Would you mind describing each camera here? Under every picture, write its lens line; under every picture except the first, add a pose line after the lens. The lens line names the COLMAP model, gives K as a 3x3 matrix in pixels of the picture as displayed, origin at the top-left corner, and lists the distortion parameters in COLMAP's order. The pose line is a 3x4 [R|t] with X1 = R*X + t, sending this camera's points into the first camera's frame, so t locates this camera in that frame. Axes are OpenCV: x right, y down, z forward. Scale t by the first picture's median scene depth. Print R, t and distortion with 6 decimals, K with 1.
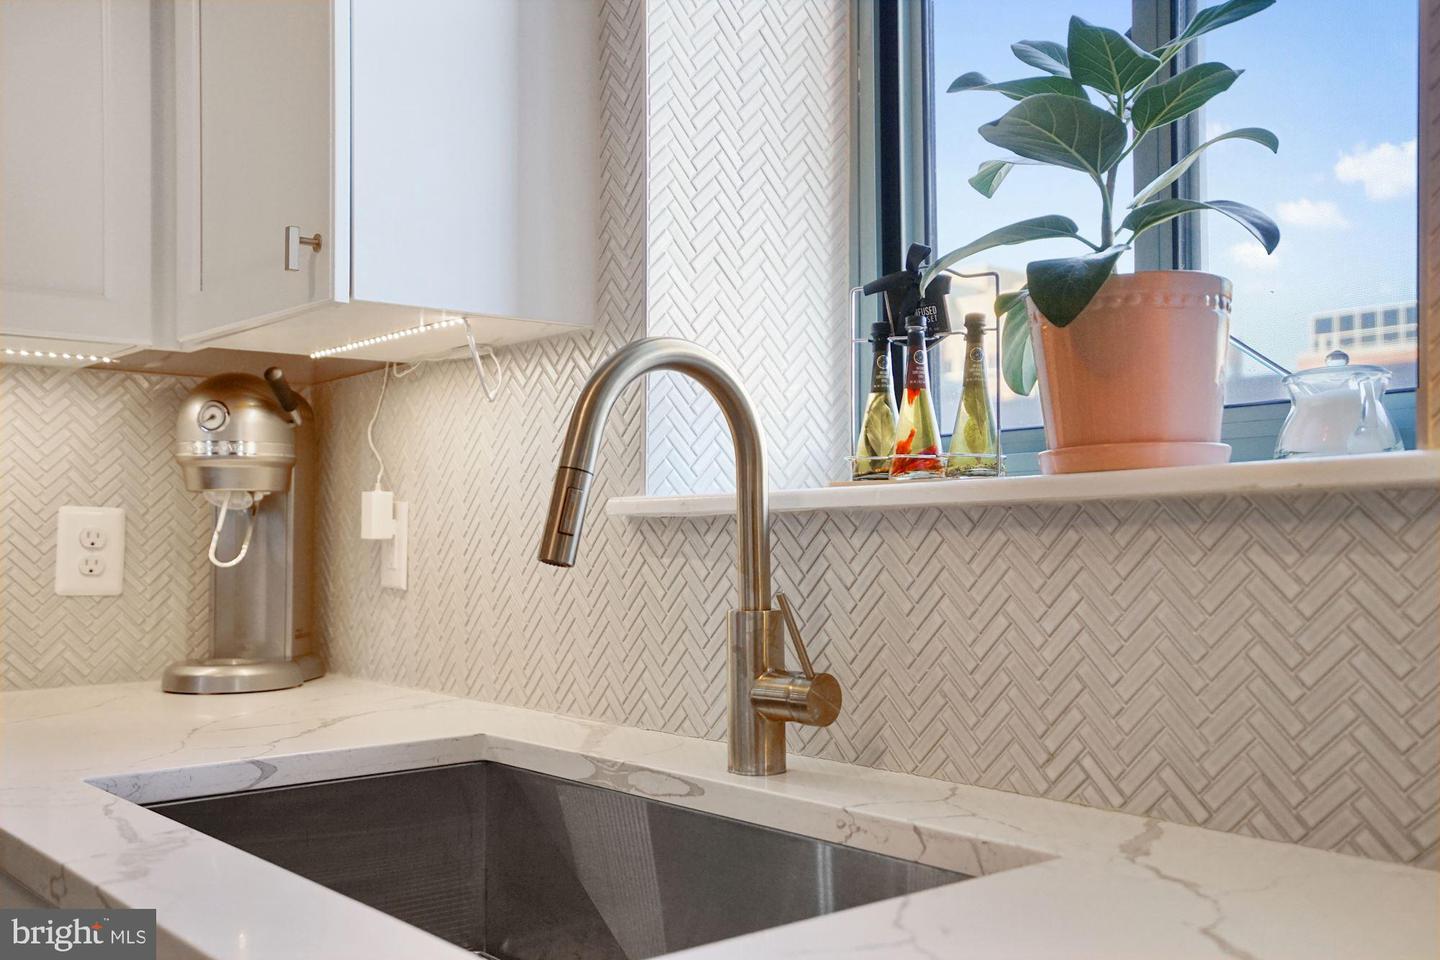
lens RADIAL K [[1439.7, 0, 720.0], [0, 1439.7, 480.0], [0, 0, 1]] dist [0.016841, 0.012007]
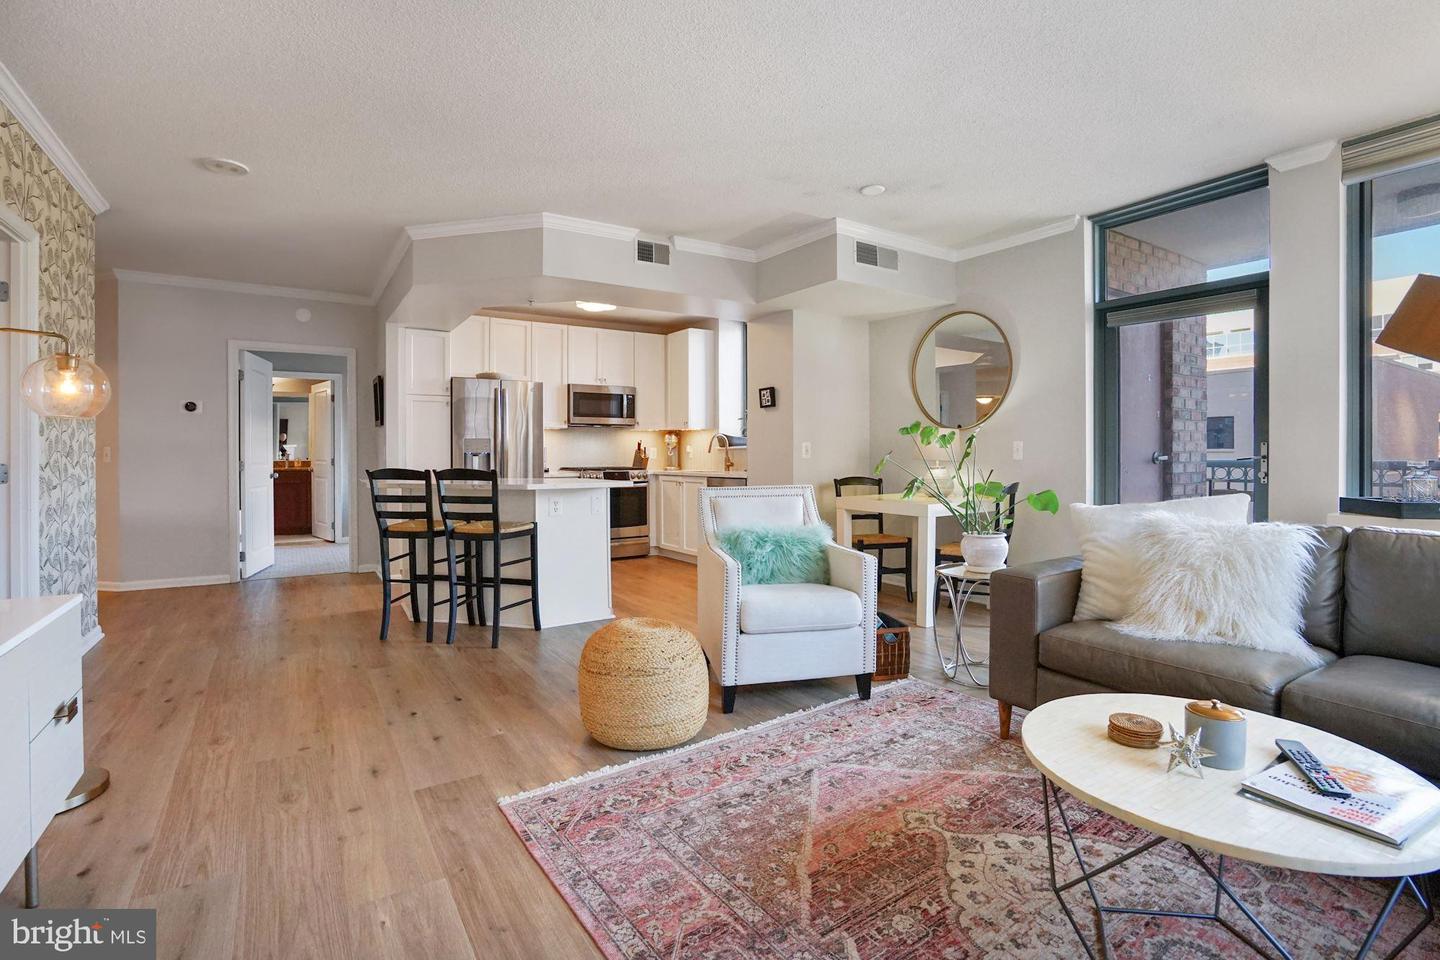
lens RADIAL K [[670.4, 0, 717.8], [0, 670.4, 455.5], [0, 0, 1]] dist [-0.066405, 0.025600]
pose [[0.993419, -0.001584, -0.114523, 0.357086], [0.006018, 0.999245, 0.038377, -0.082493], [0.114376, -0.038814, 0.992679, -2.734707]]
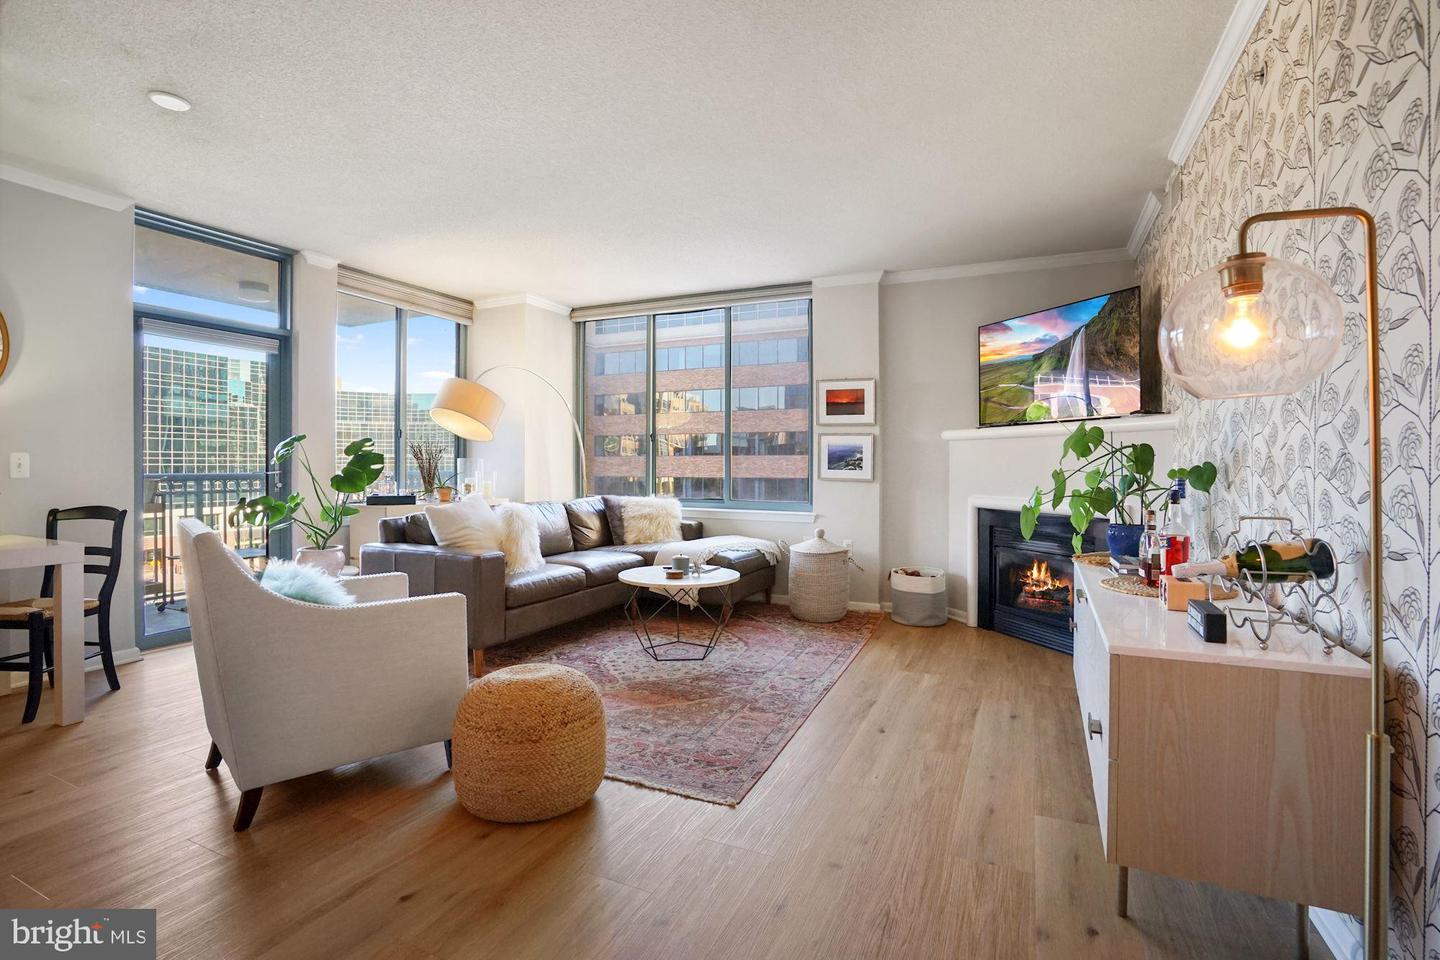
lens RADIAL K [[658.9, 0, 711.9], [0, 658.9, 469.3], [0, 0, 1]] dist [-0.062518, 0.025843]
pose [[-0.410793, -0.005293, 0.911713, -1.034933], [-0.033402, 0.999399, -0.009248, -0.041927], [-0.911117, -0.034252, -0.410723, -1.305464]]
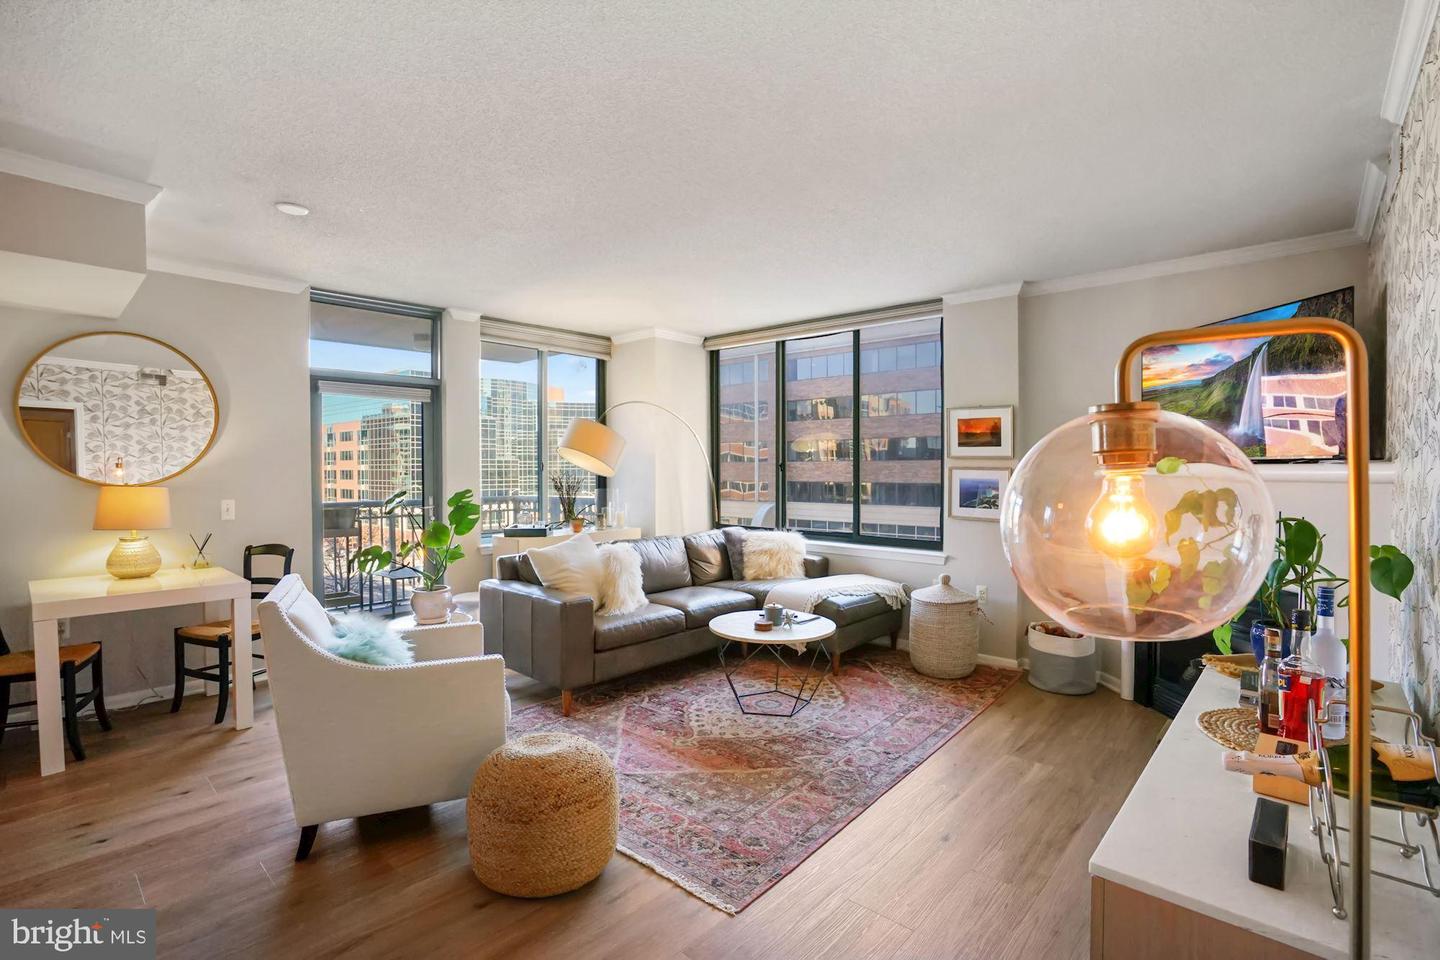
lens RADIAL K [[654.1, 0, 719.5], [0, 654.1, 485.3], [0, 0, 1]] dist [-0.045372, 0.000601]
pose [[-0.133418, -0.024936, 0.990746, -1.034823], [-0.032370, 0.999260, 0.020791, -0.175155], [-0.990531, -0.029297, -0.134127, -1.619590]]
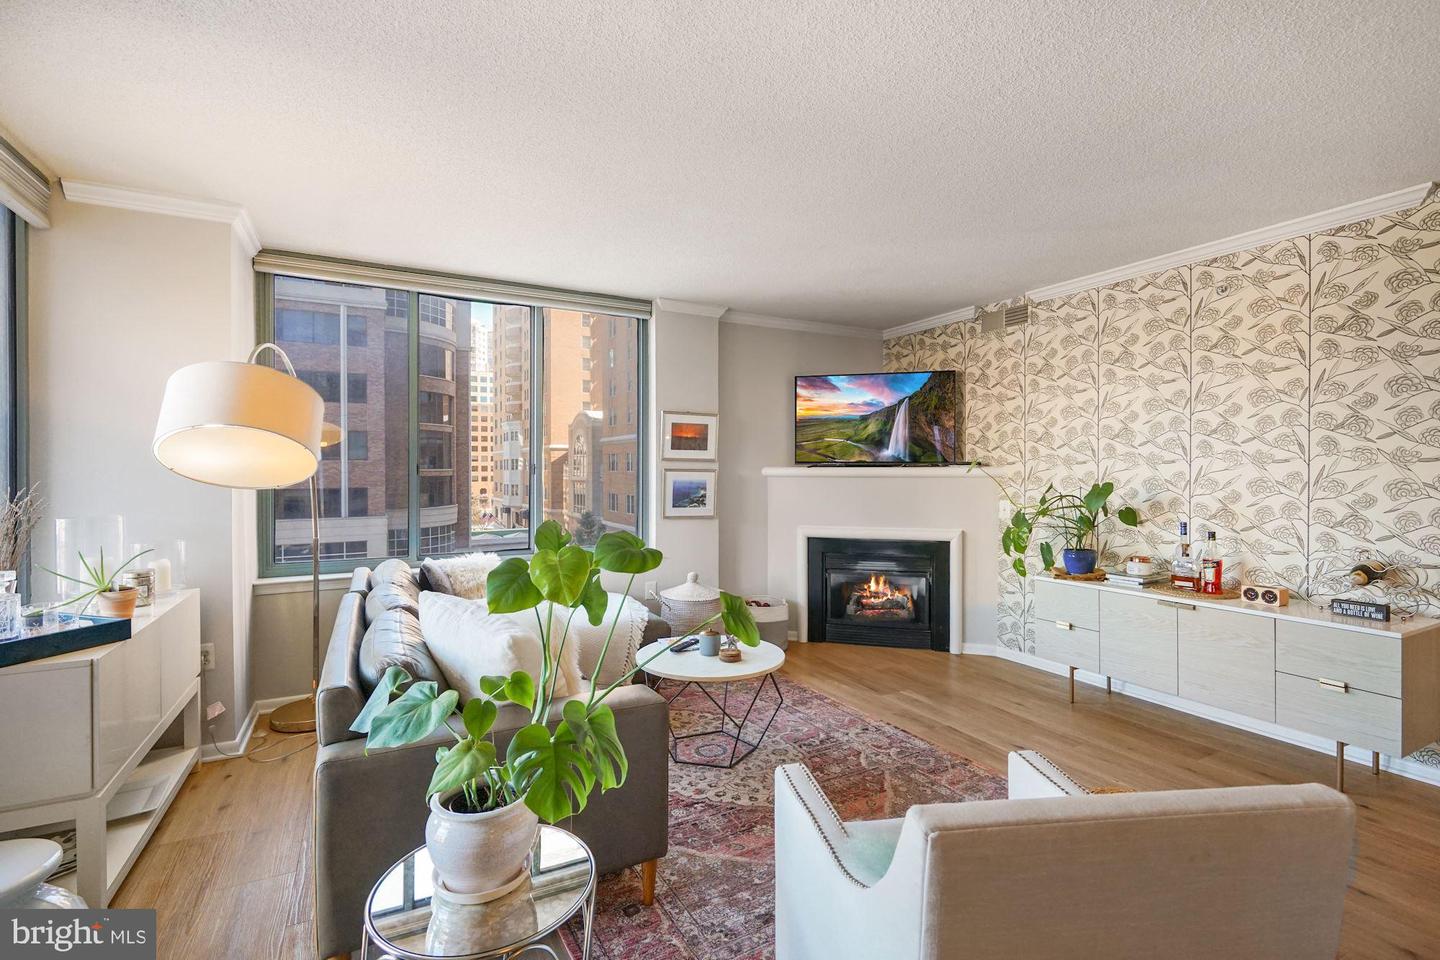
lens RADIAL K [[654.7, 0, 707.1], [0, 654.7, 476.8], [0, 0, 1]] dist [-0.009027, 0.000453]
pose [[-0.975297, -0.000863, 0.220897, 0.439877], [-0.005732, 0.999755, -0.021402, -0.139573], [-0.220825, -0.022140, -0.975062, -0.478008]]
